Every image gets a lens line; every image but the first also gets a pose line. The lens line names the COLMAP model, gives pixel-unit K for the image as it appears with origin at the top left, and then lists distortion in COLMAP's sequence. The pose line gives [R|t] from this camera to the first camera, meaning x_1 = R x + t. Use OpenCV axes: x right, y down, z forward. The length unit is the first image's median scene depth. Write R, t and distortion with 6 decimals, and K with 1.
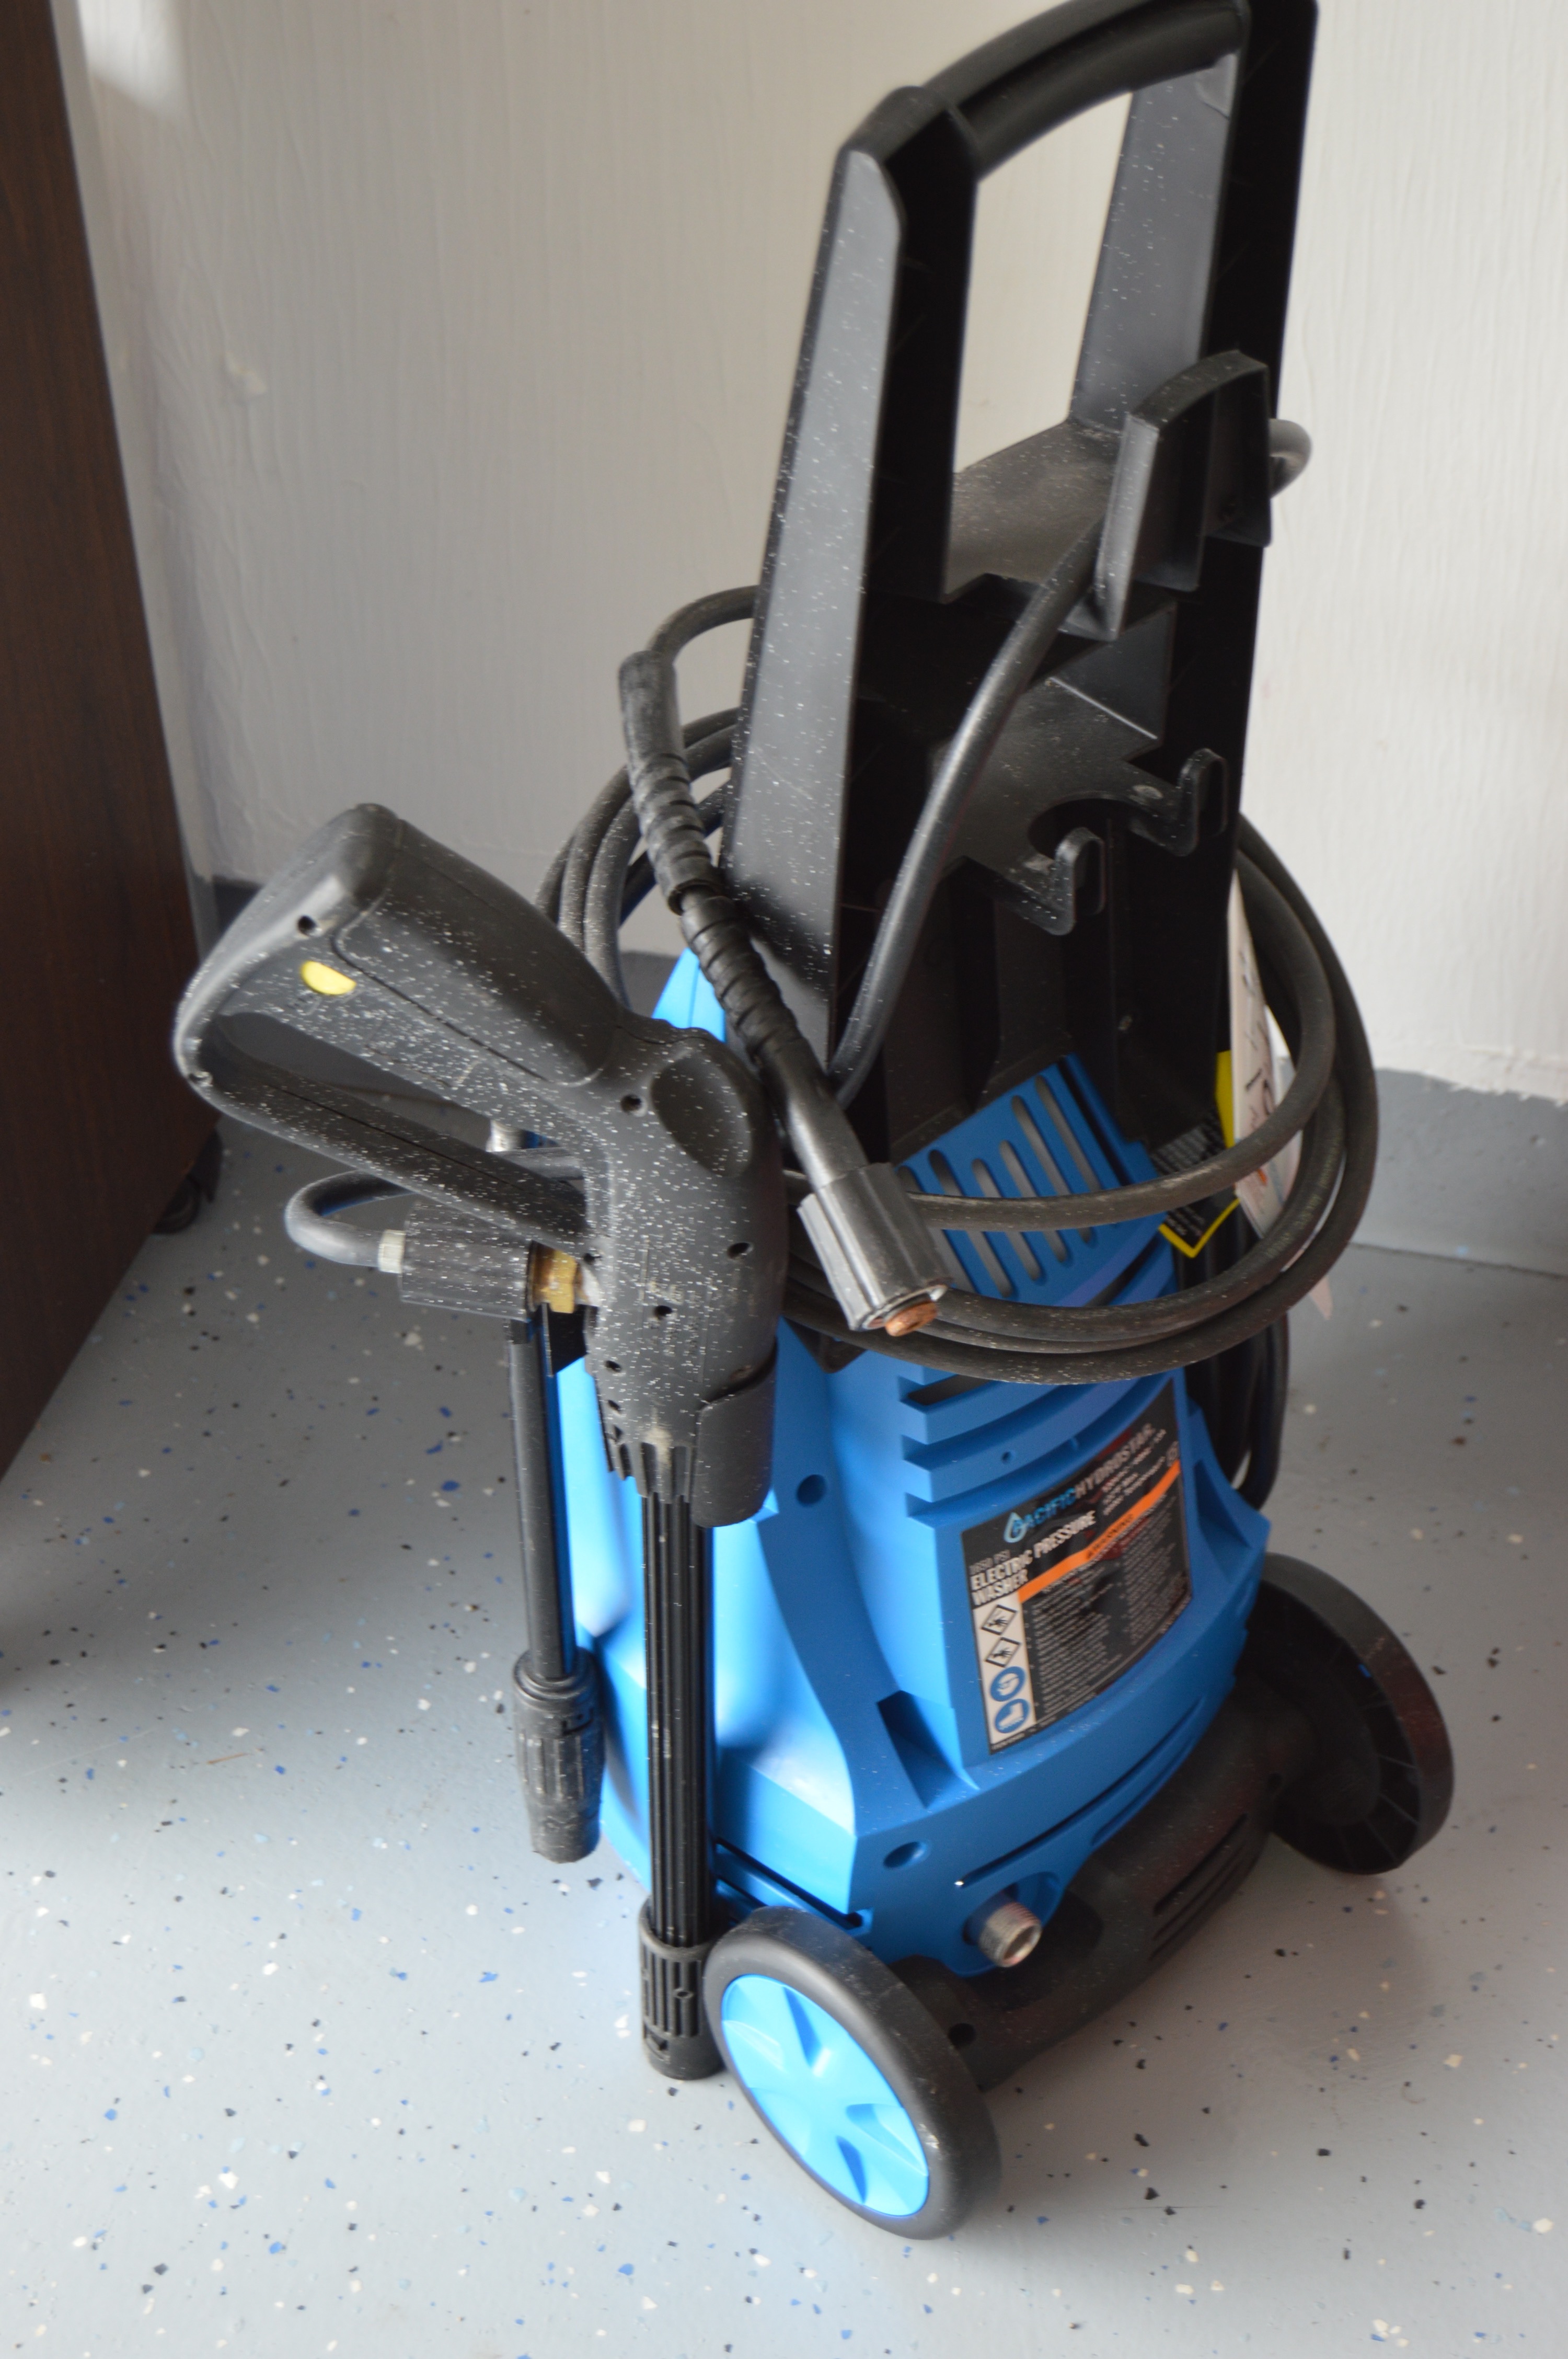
lens RADIAL K [[4831.9, 0, 784.0], [0, 4831.9, 1179.5], [0, 0, 1]] dist [0.024596, -0.459725]
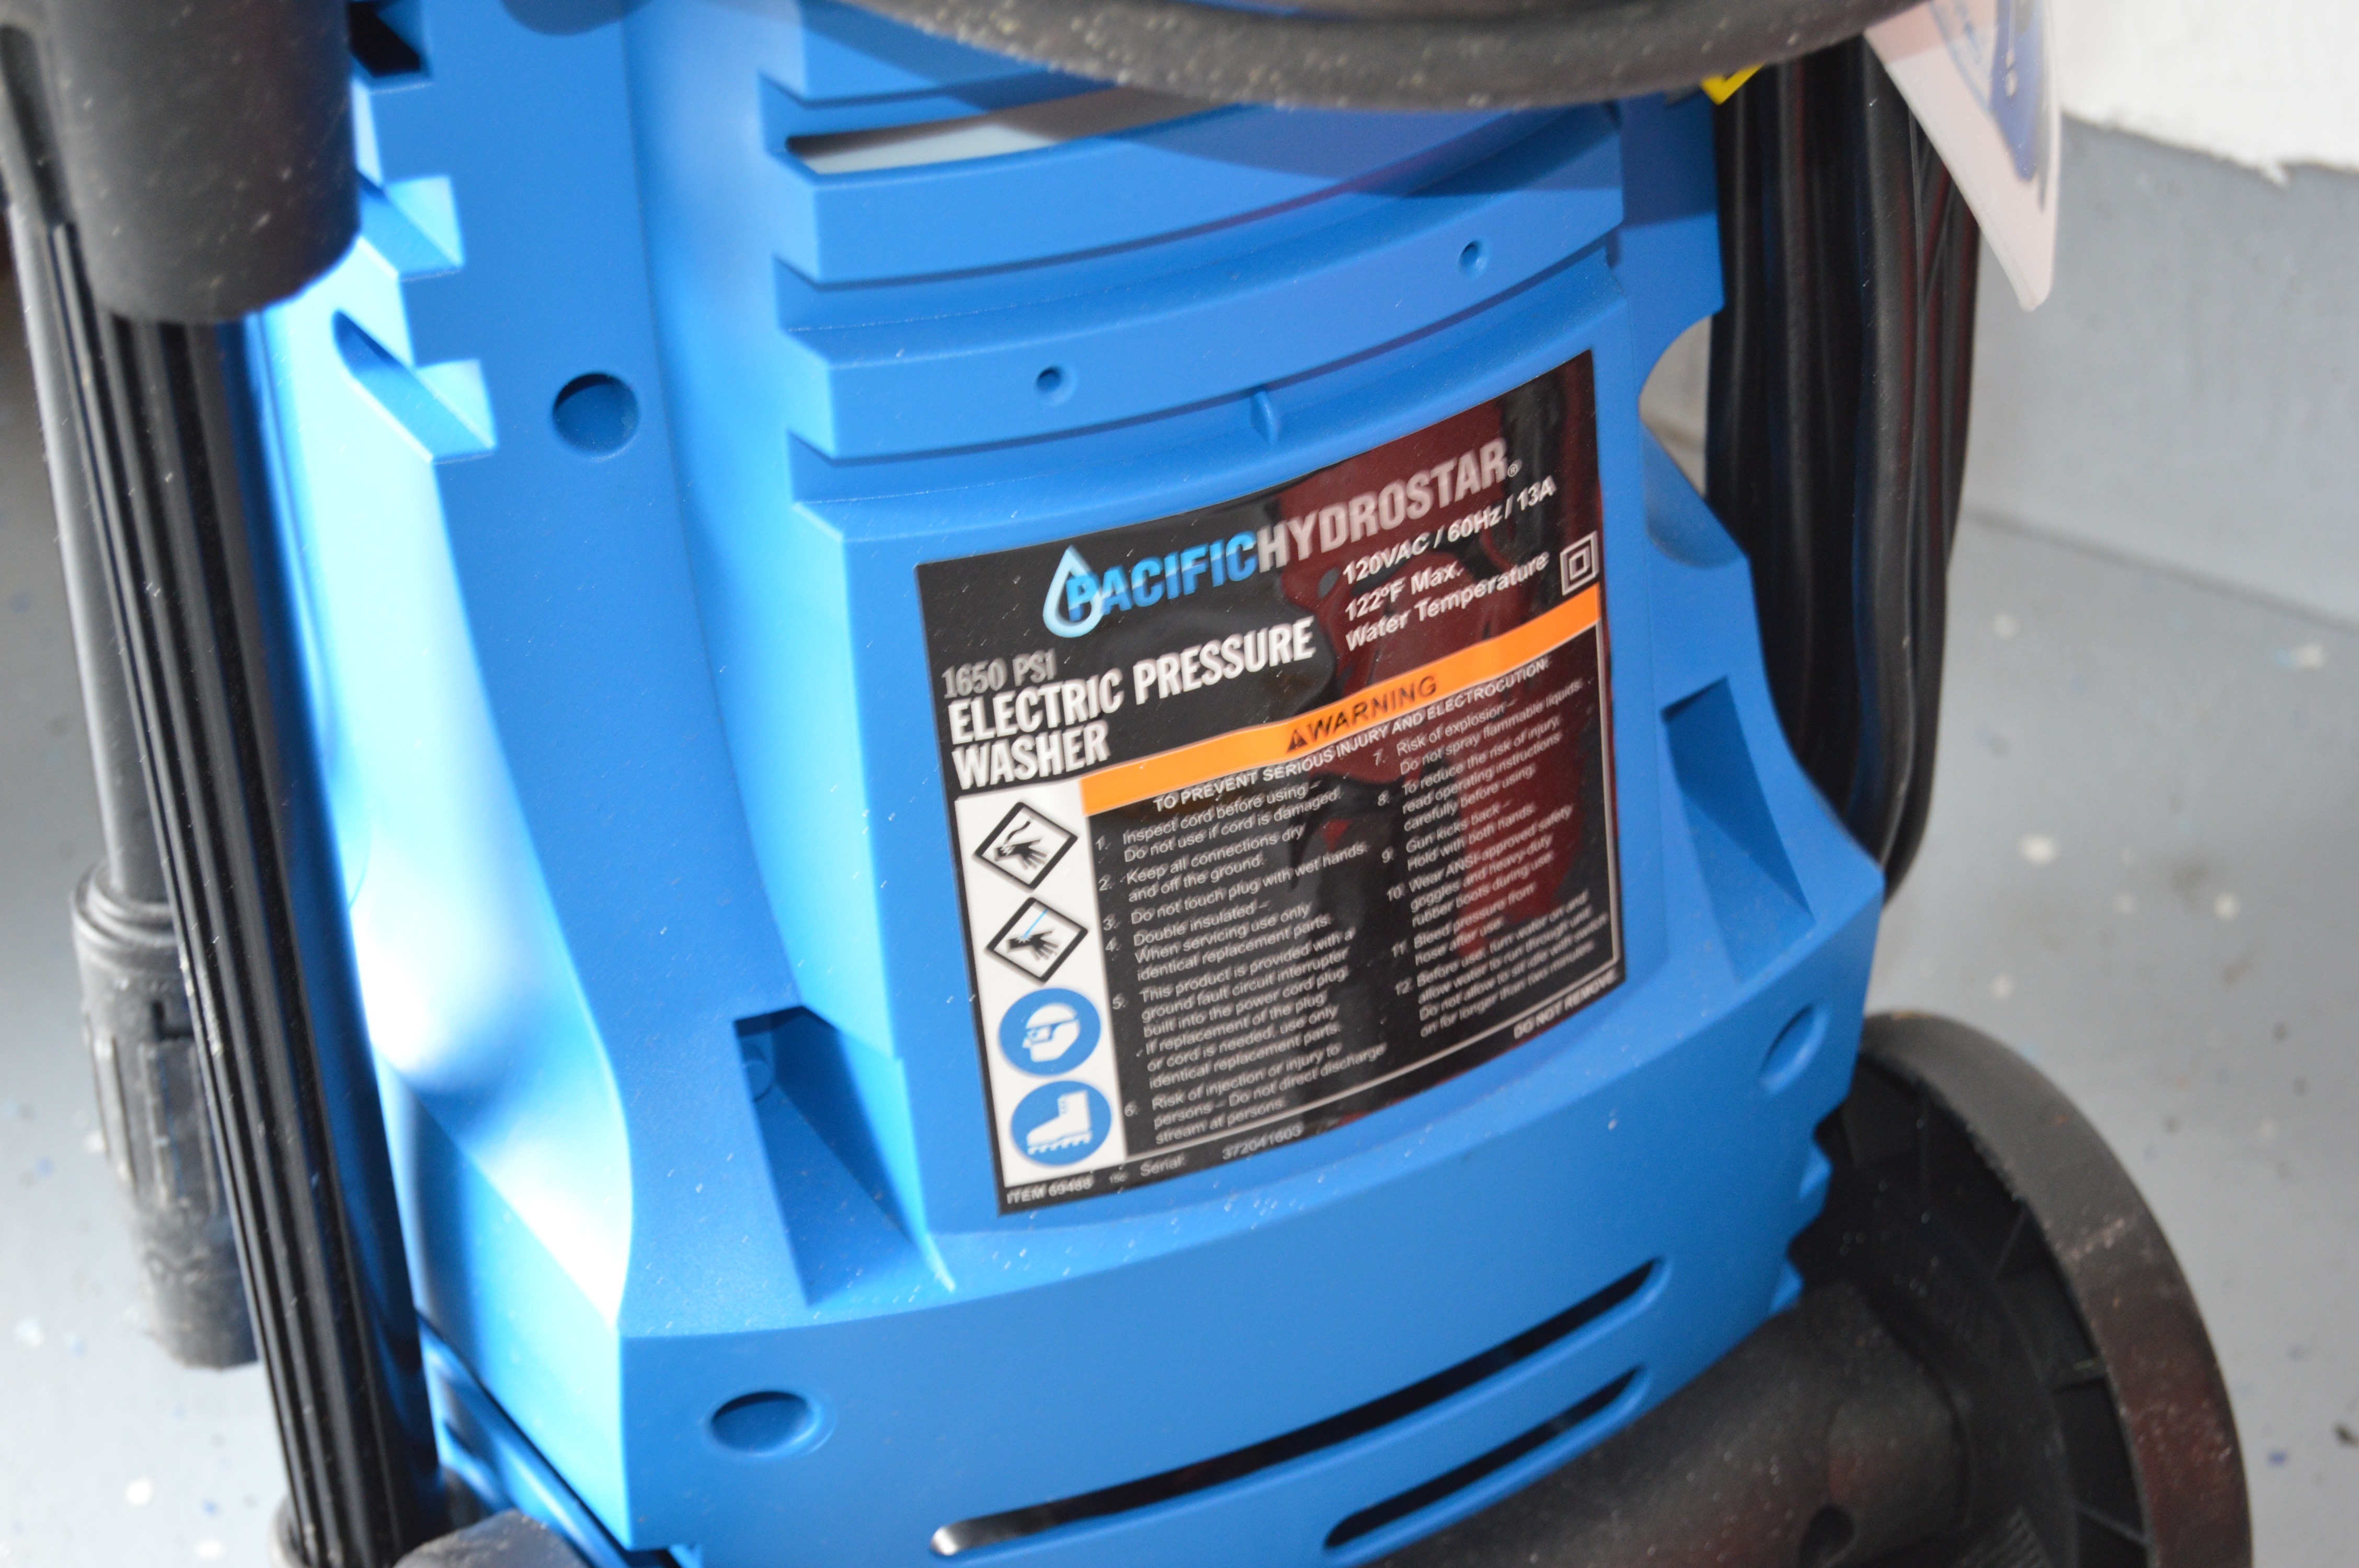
lens RADIAL K [[5424.8, 0, 1179.5], [0, 5424.8, 784.0], [0, 0, 1]] dist [-0.480679, 16.138280]
pose [[0.961590, 0.174425, -0.211947, 0.148663], [-0.191459, 0.979506, -0.062536, 0.110543], [0.196696, 0.100713, 0.975278, 0.562765]]
